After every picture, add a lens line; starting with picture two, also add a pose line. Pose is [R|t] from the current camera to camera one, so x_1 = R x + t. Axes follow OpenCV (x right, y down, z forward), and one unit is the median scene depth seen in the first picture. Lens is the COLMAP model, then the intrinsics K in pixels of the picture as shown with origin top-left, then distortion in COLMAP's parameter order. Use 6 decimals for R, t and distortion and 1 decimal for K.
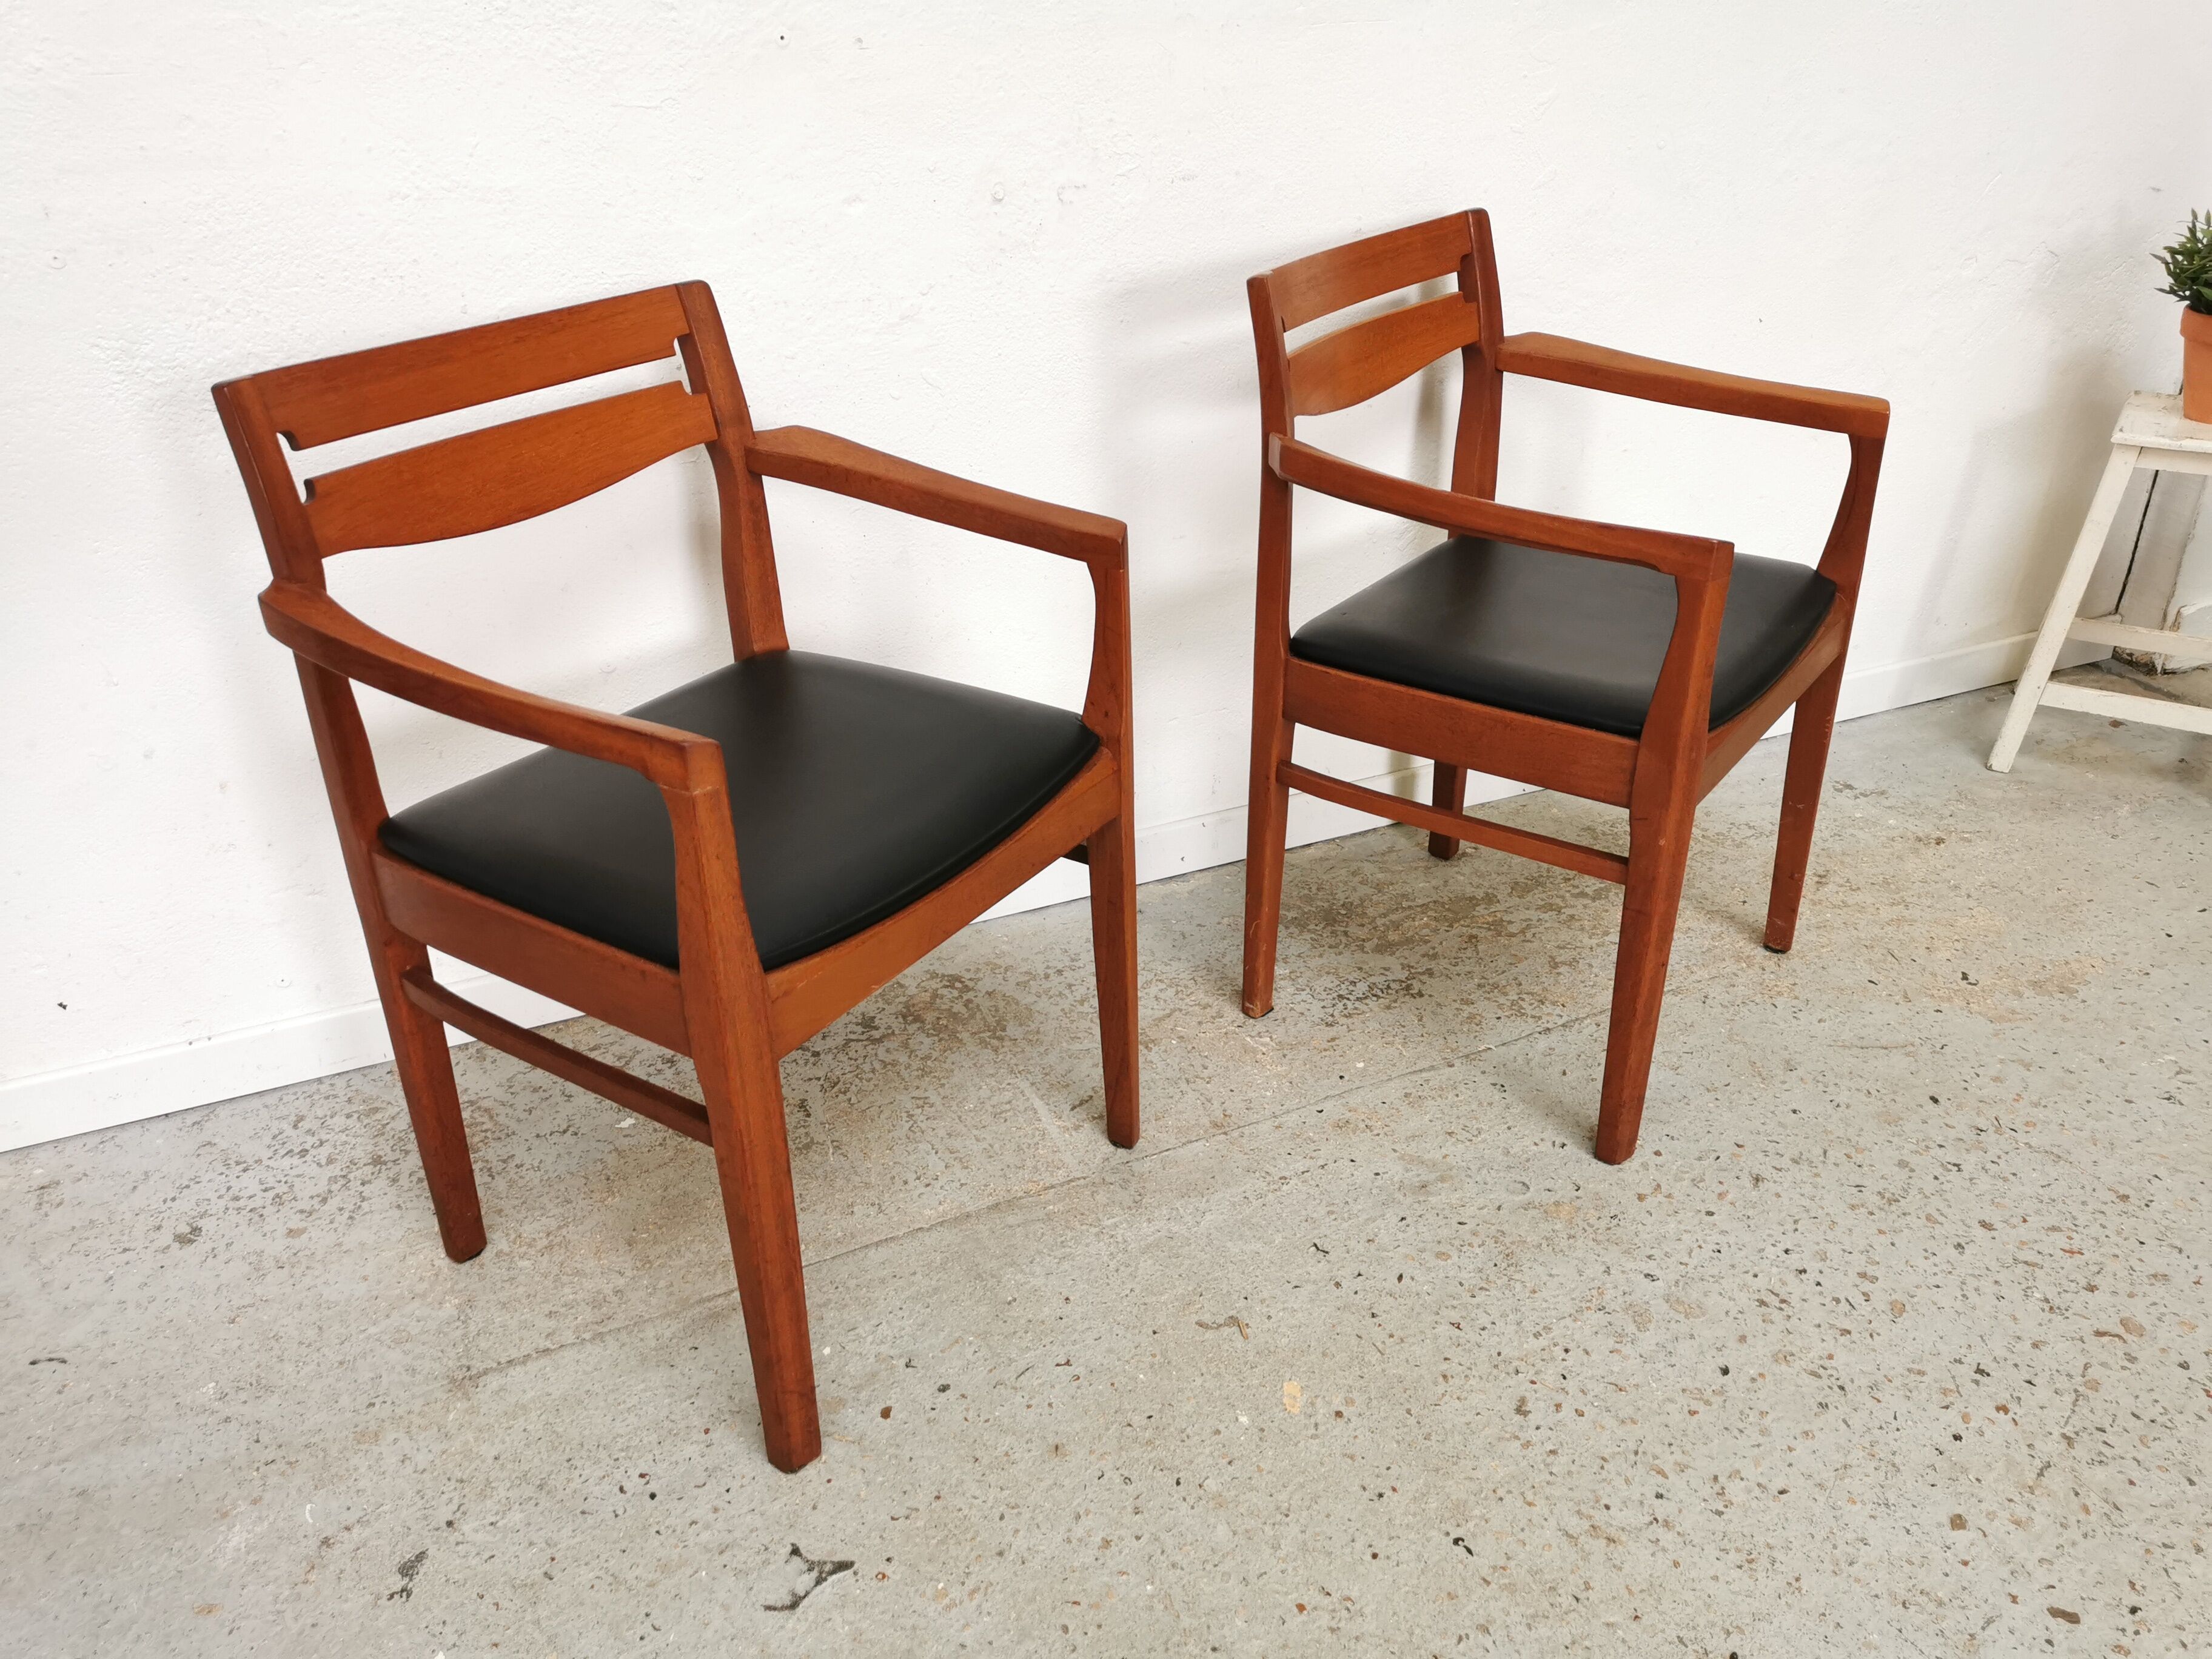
lens RADIAL K [[1700.3, 0, 1108.3], [0, 1700.3, 825.0], [0, 0, 1]] dist [0.068639, -0.074081]
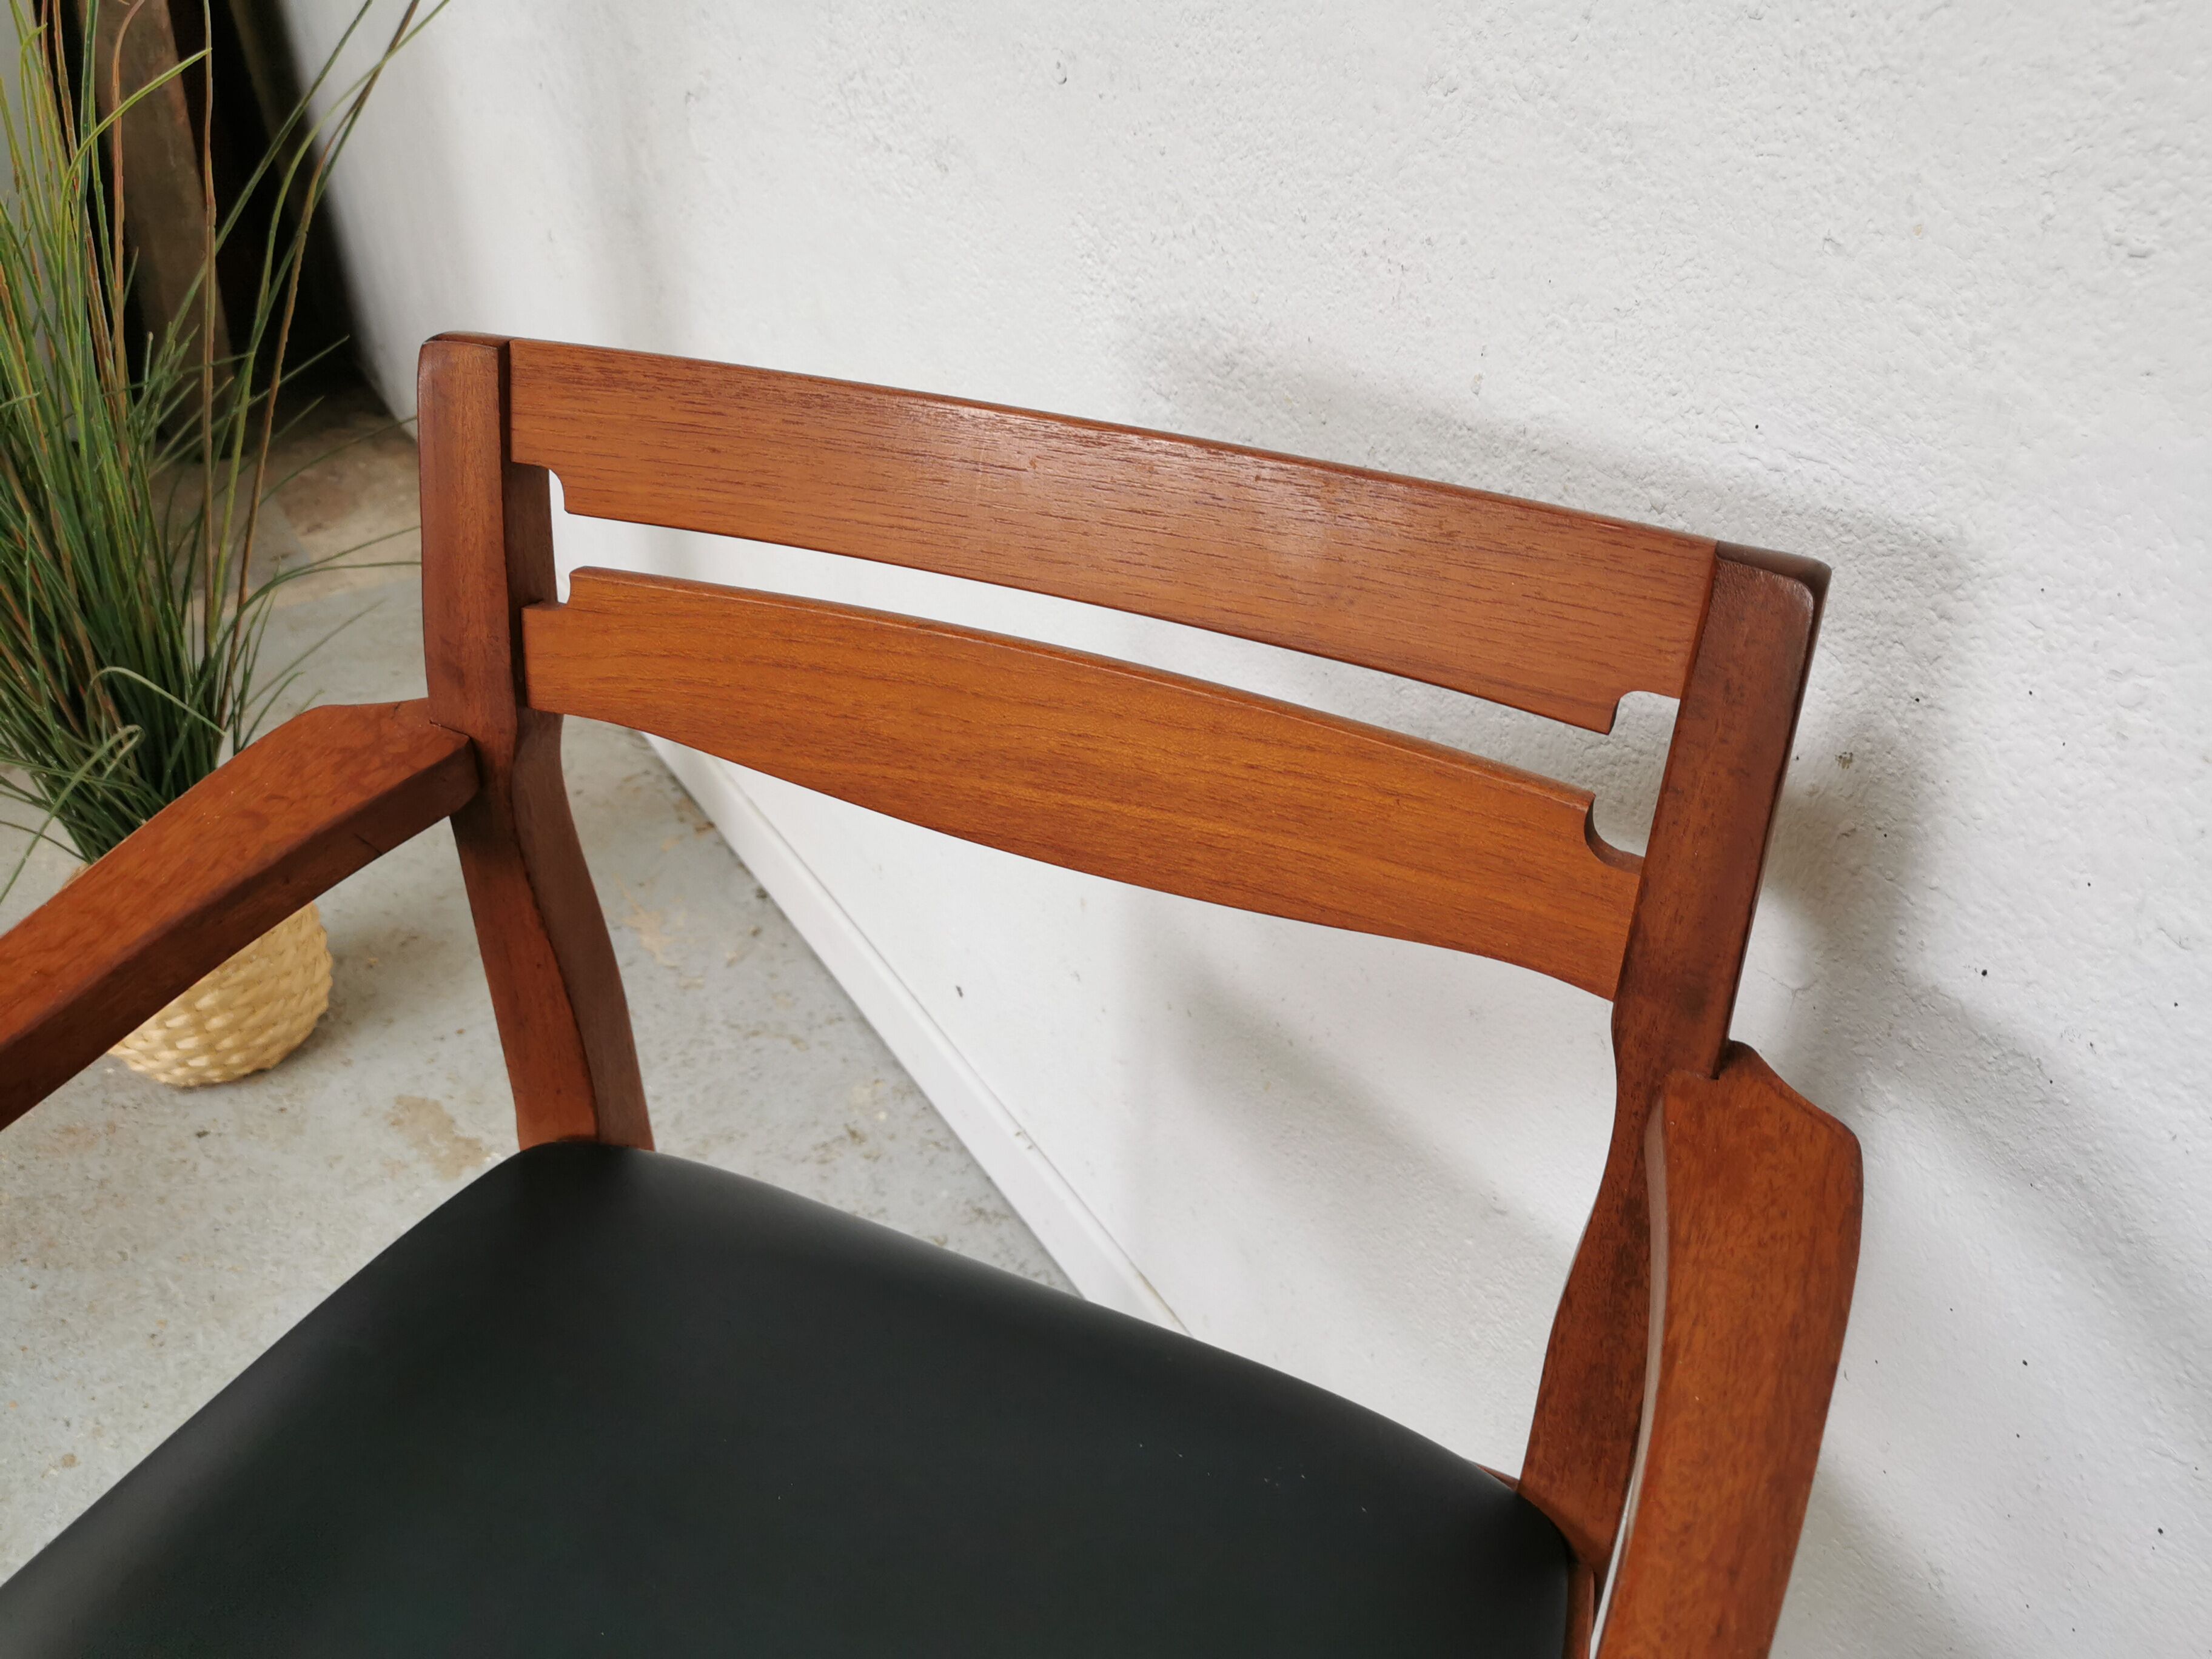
lens RADIAL K [[1716.9, 0, 1107.5], [0, 1716.9, 828.5], [0, 0, 1]] dist [0.057431, -0.070938]
pose [[0.135527, 0.553557, -0.821710, 0.013130], [-0.466985, 0.767149, 0.439781, -0.378389], [0.873818, 0.324124, 0.362472, 0.851604]]
